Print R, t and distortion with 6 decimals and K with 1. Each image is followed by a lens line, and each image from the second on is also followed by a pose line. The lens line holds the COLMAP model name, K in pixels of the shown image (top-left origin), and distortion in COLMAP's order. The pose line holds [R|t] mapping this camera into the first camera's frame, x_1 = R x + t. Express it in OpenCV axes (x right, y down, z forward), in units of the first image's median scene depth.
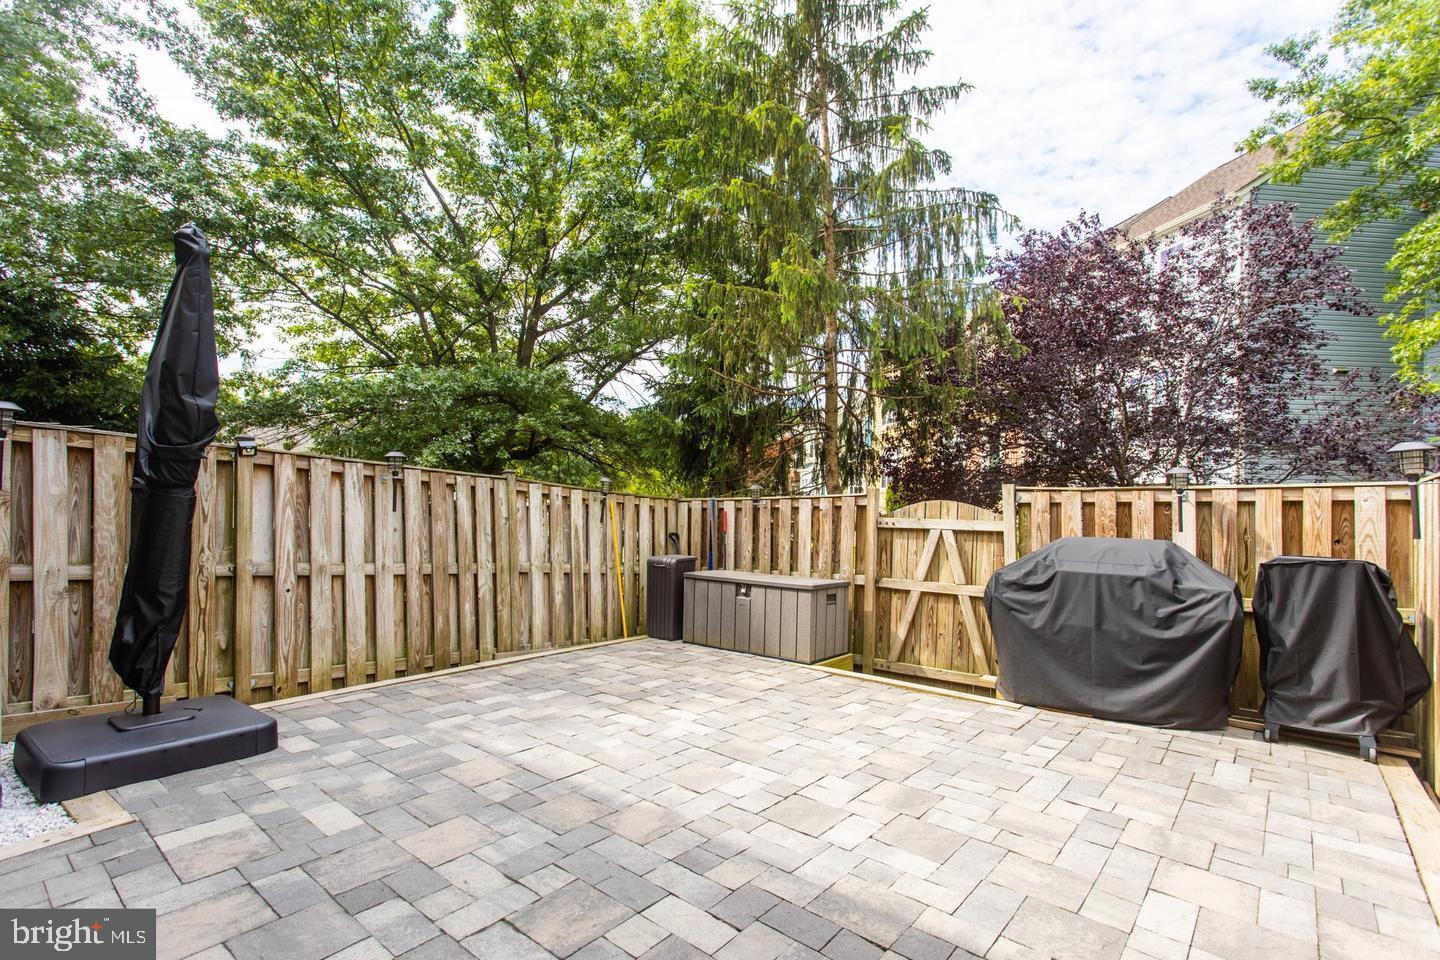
lens RADIAL K [[682.5, 0, 752.3], [0, 682.5, 499.8], [0, 0, 1]] dist [-0.002917, -0.000022]
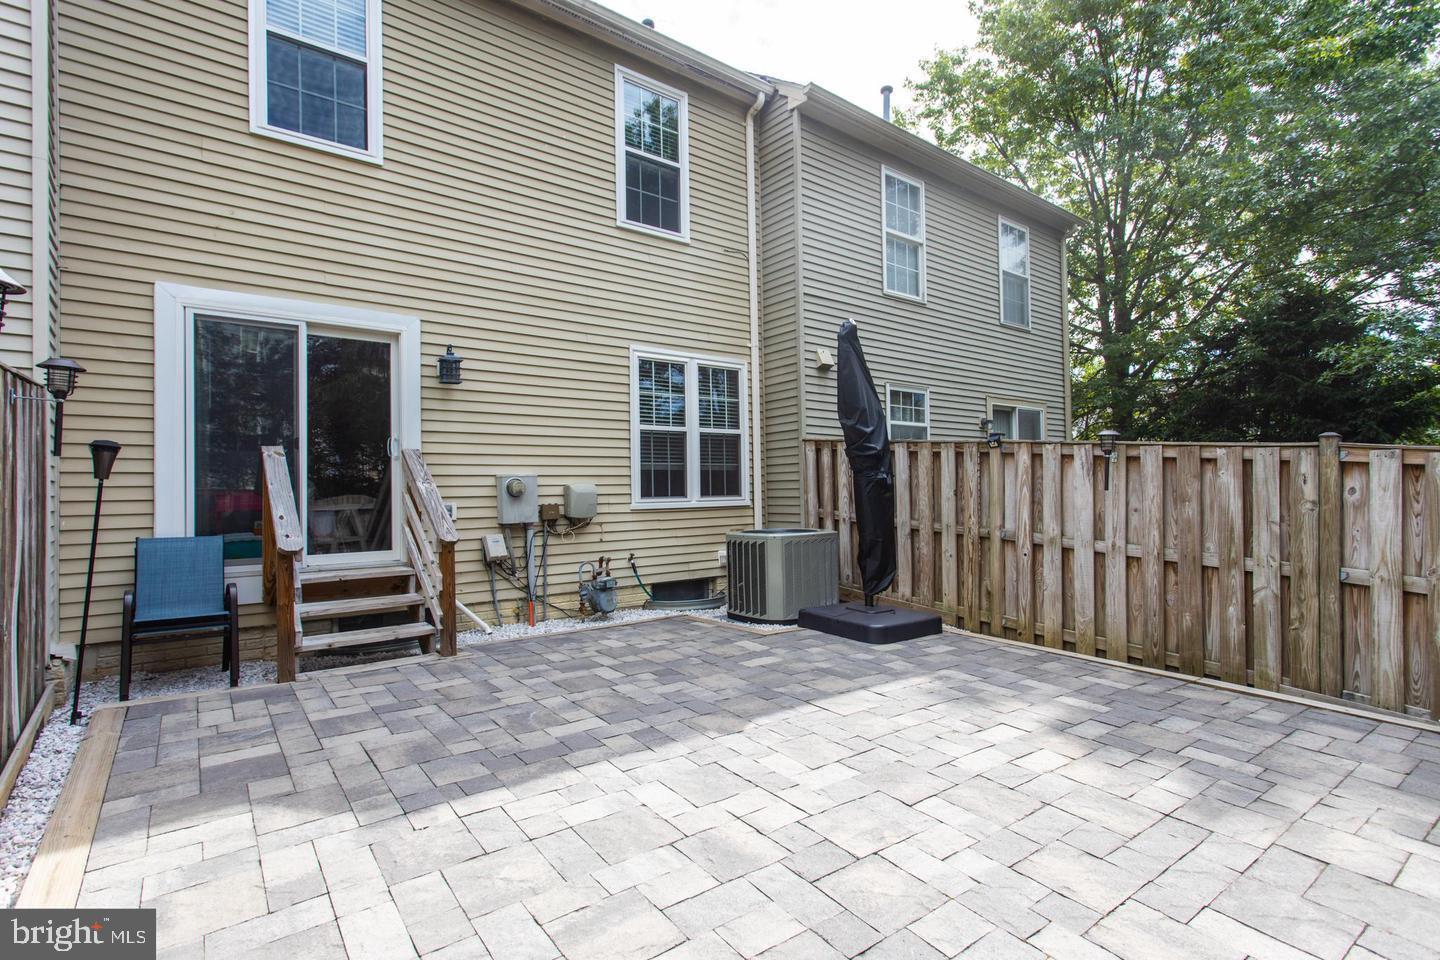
lens RADIAL K [[682.5, 0, 723.0], [0, 682.5, 486.6], [0, 0, 1]] dist [-0.002917, -0.000022]
pose [[-0.239743, -0.010598, -0.970779, 0.694565], [0.001317, 0.999936, -0.011242, 0.026791], [0.970836, -0.003974, -0.239713, 0.842047]]
